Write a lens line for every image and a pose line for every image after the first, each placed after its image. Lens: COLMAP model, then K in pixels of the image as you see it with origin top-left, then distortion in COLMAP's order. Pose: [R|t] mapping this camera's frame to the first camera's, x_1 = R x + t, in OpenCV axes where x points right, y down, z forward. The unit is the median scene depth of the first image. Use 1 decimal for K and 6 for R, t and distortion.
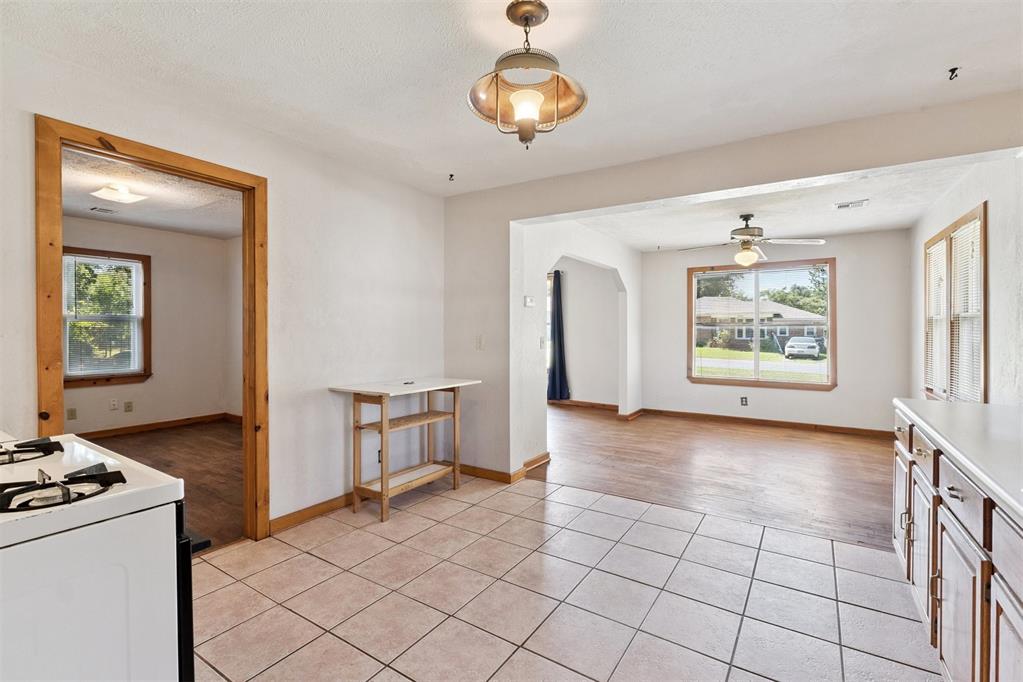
lens RADIAL K [[458.0, 0, 516.3], [0, 458.0, 333.1], [0, 0, 1]] dist [-0.010563, 0.000079]
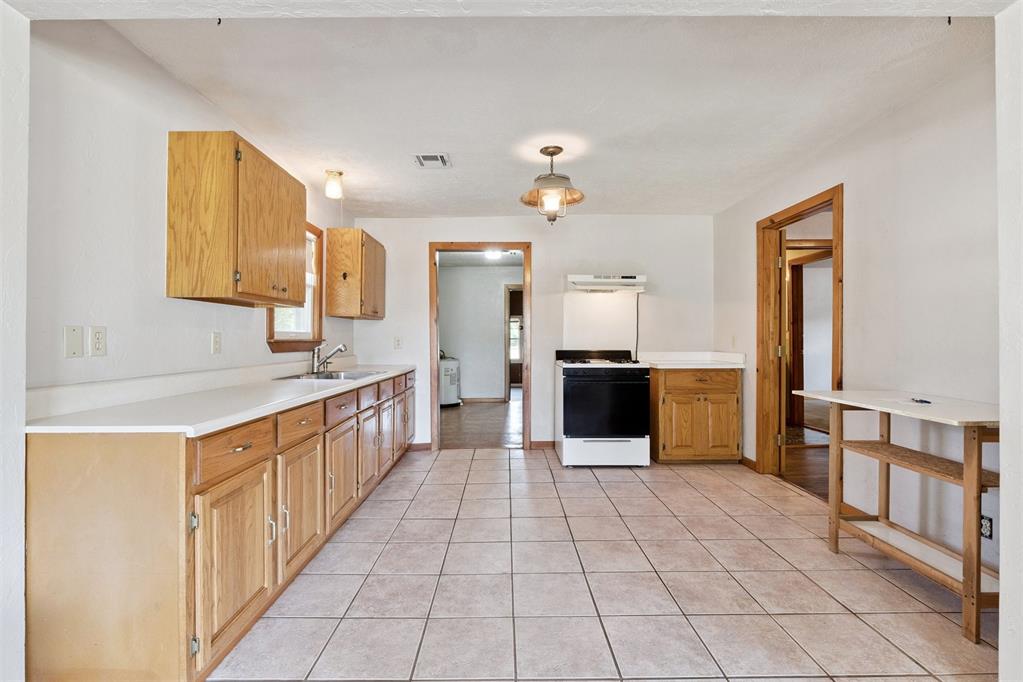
lens RADIAL K [[457.6, 0, 503.2], [0, 457.6, 335.8], [0, 0, 1]] dist [-0.005930, -0.000295]
pose [[-0.840812, -0.003836, -0.541313, 0.352532], [-0.001993, 0.999990, -0.003990, 0.013747], [0.541323, -0.002276, -0.840812, 0.731272]]
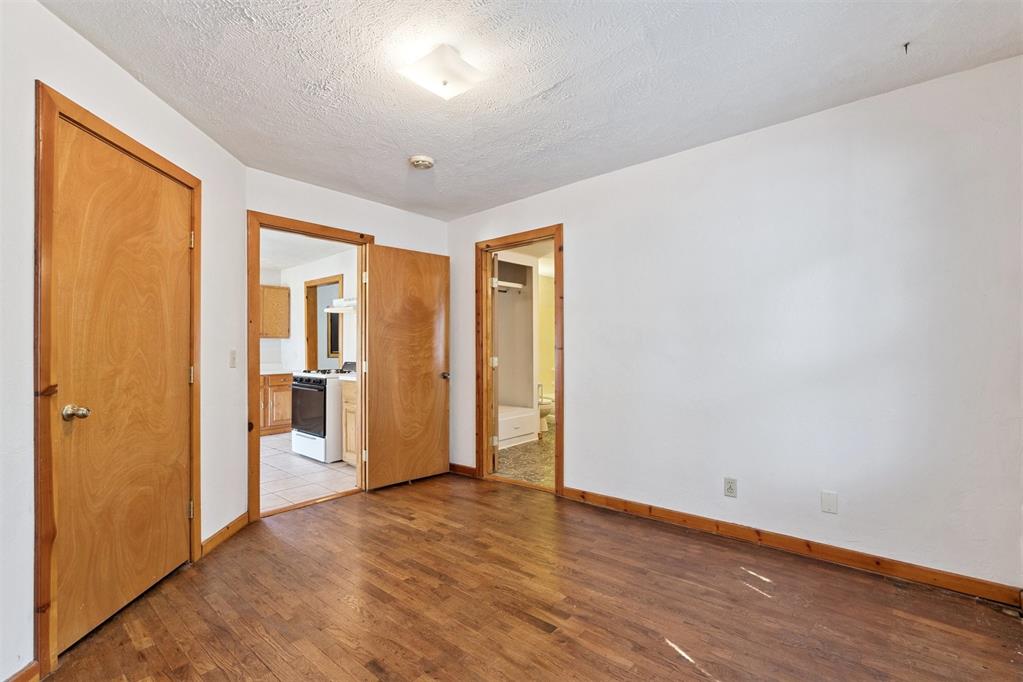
lens RADIAL K [[453.8, 0, 515.5], [0, 453.8, 341.0], [0, 0, 1]] dist [-0.006353, 0.000025]
pose [[-0.990356, 0.008264, 0.138297, -0.694985], [0.007050, 0.999932, -0.009270, 0.003445], [-0.138364, -0.008206, -0.990347, 1.011964]]
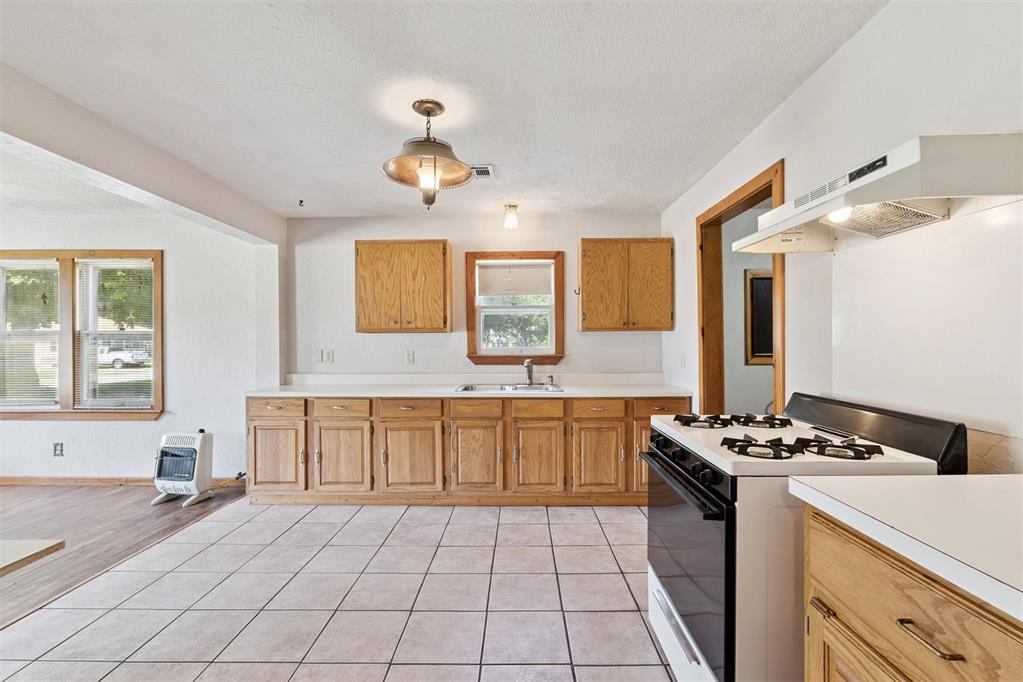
lens RADIAL K [[453.8, 0, 515.5], [0, 453.8, 341.0], [0, 0, 1]] dist [-0.006353, 0.000025]
pose [[-0.537020, 0.002630, 0.843565, -0.368218], [0.008262, 0.999964, 0.002142, -0.006546], [-0.843529, 0.008120, -0.537023, 0.452112]]
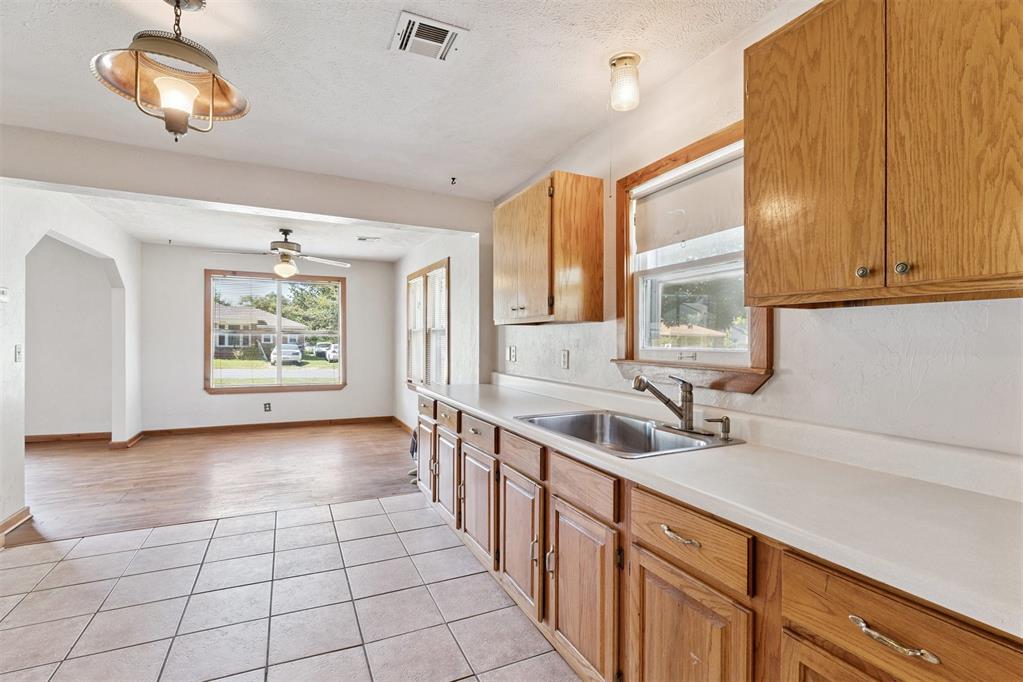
lens RADIAL K [[474.0, 0, 513.6], [0, 474.0, 341.7], [0, 0, 1]] dist [-0.002594, -0.000453]
pose [[0.521072, 0.000495, 0.853512, -0.131890], [-0.003046, 0.999995, 0.001279, -0.000510], [-0.853507, -0.003266, 0.521071, -0.024070]]
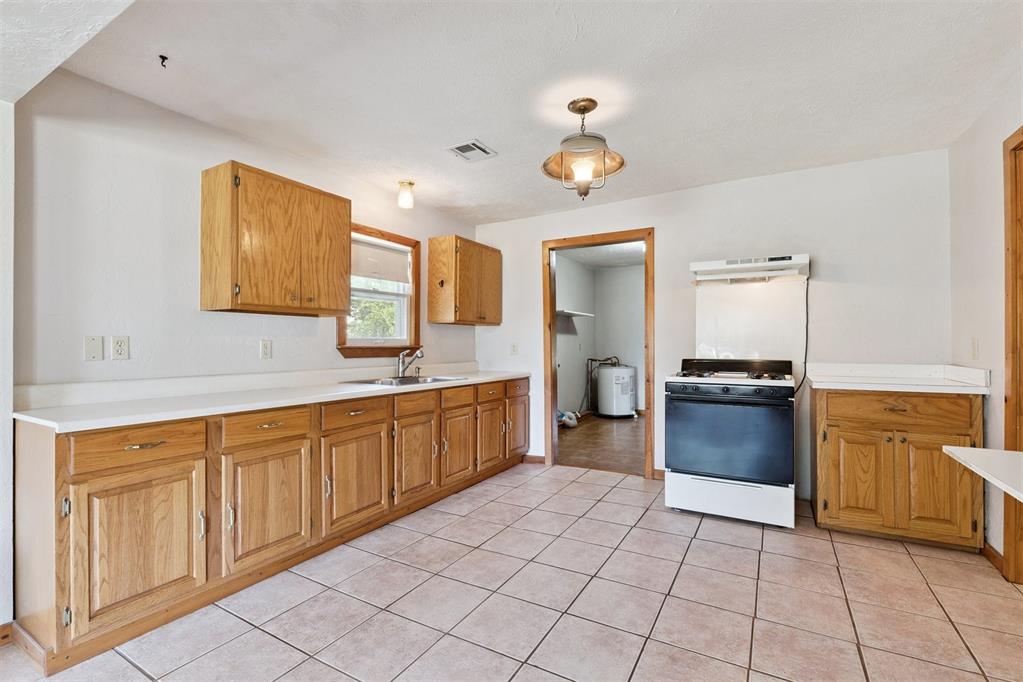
lens RADIAL K [[453.8, 0, 515.5], [0, 453.8, 341.0], [0, 0, 1]] dist [-0.006353, 0.000025]
pose [[-0.998501, 0.000841, -0.054720, 0.094433], [0.001040, 0.999993, -0.003608, 0.012638], [0.054717, -0.003660, -0.998495, 0.724944]]
